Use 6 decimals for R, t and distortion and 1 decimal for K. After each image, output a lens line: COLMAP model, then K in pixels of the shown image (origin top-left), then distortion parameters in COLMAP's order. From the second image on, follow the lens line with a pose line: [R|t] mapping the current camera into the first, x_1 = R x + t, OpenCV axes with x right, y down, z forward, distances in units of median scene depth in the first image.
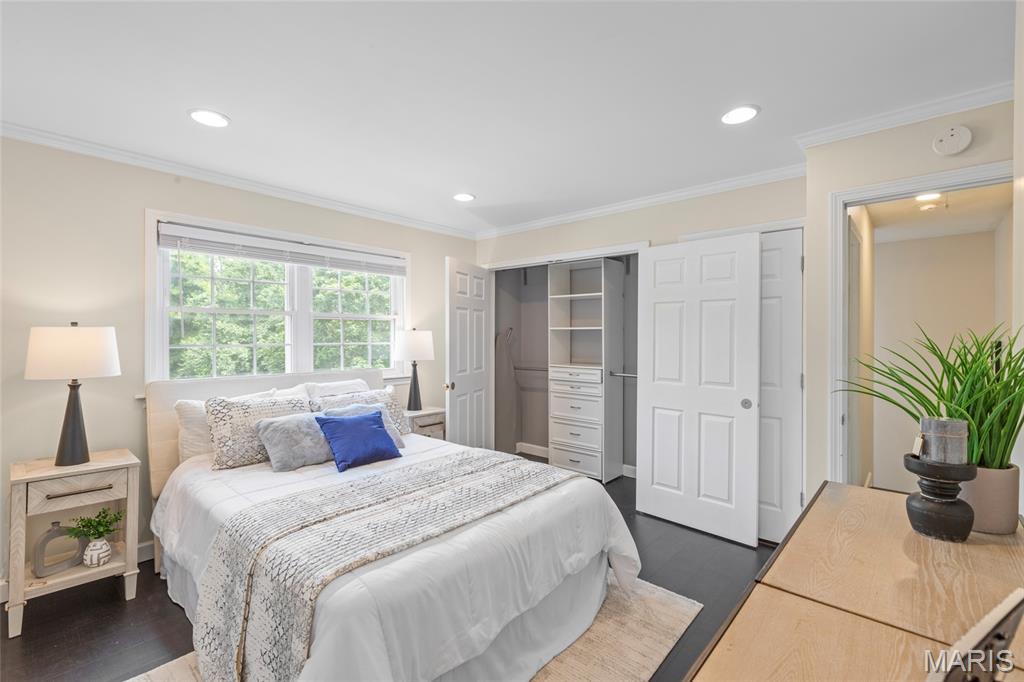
lens RADIAL K [[454.3, 0, 511.4], [0, 454.3, 337.7], [0, 0, 1]] dist [-0.001175, -0.000076]
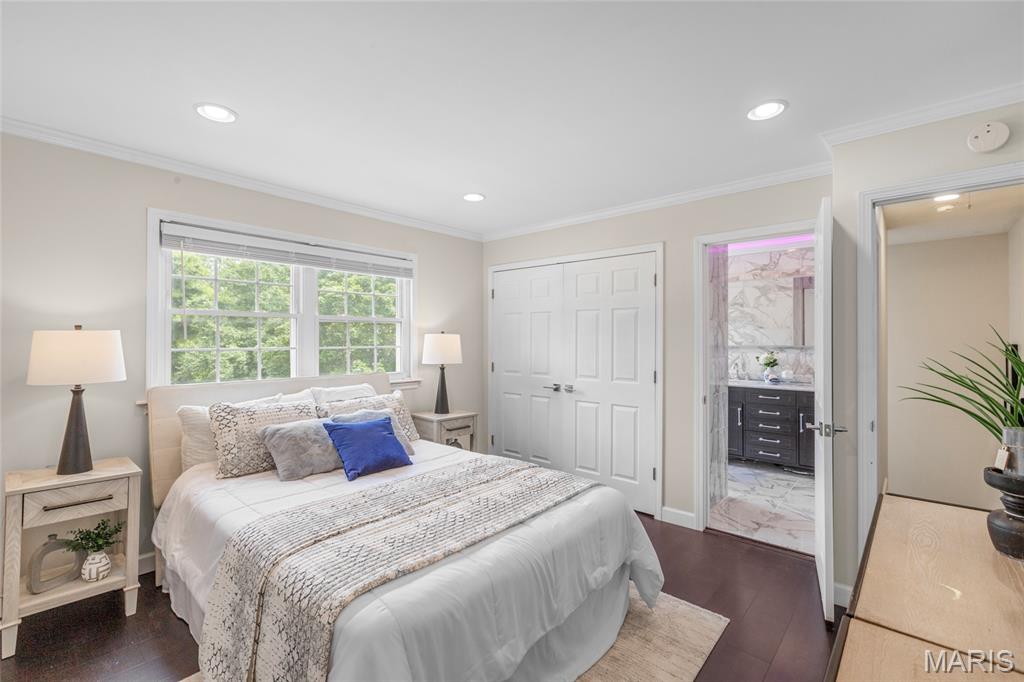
lens RADIAL K [[454.3, 0, 511.2], [0, 454.3, 336.5], [0, 0, 1]] dist [-0.001175, -0.000076]
pose [[0.999991, -0.000351, 0.004133, -0.043921], [0.000388, 0.999958, -0.009171, -0.000676], [-0.004130, 0.009173, 0.999949, 0.038147]]
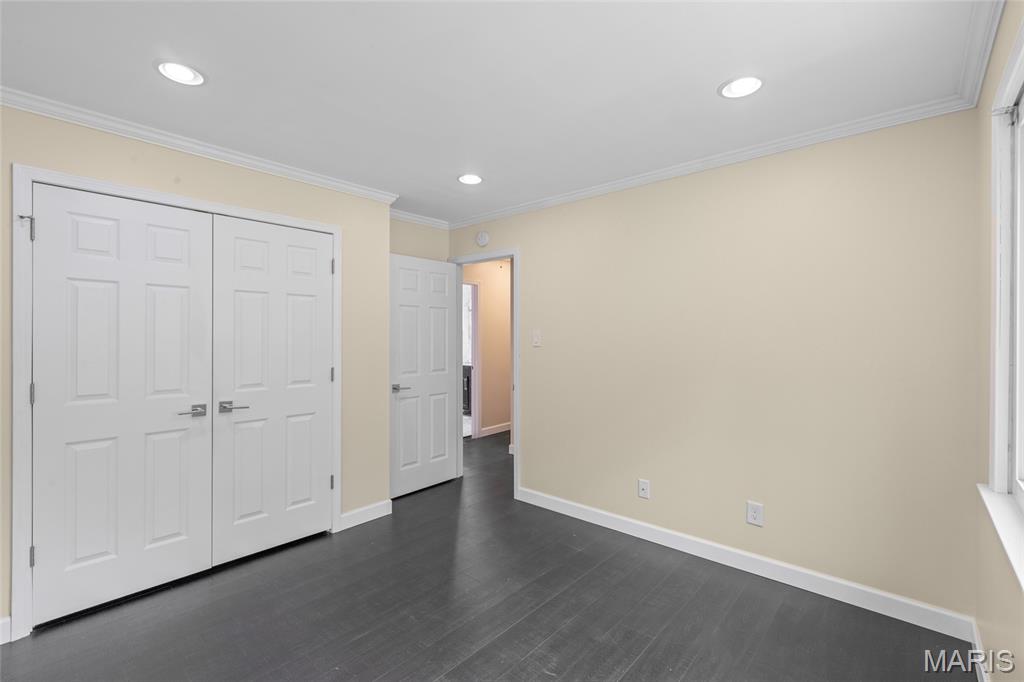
lens RADIAL K [[454.3, 0, 507.7], [0, 454.3, 338.3], [0, 0, 1]] dist [-0.001175, -0.000076]
pose [[-0.010145, -0.004867, 0.999937, -1.100587], [0.016115, 0.999857, 0.005030, 0.007711], [-0.999819, 0.016165, -0.010065, 1.122644]]
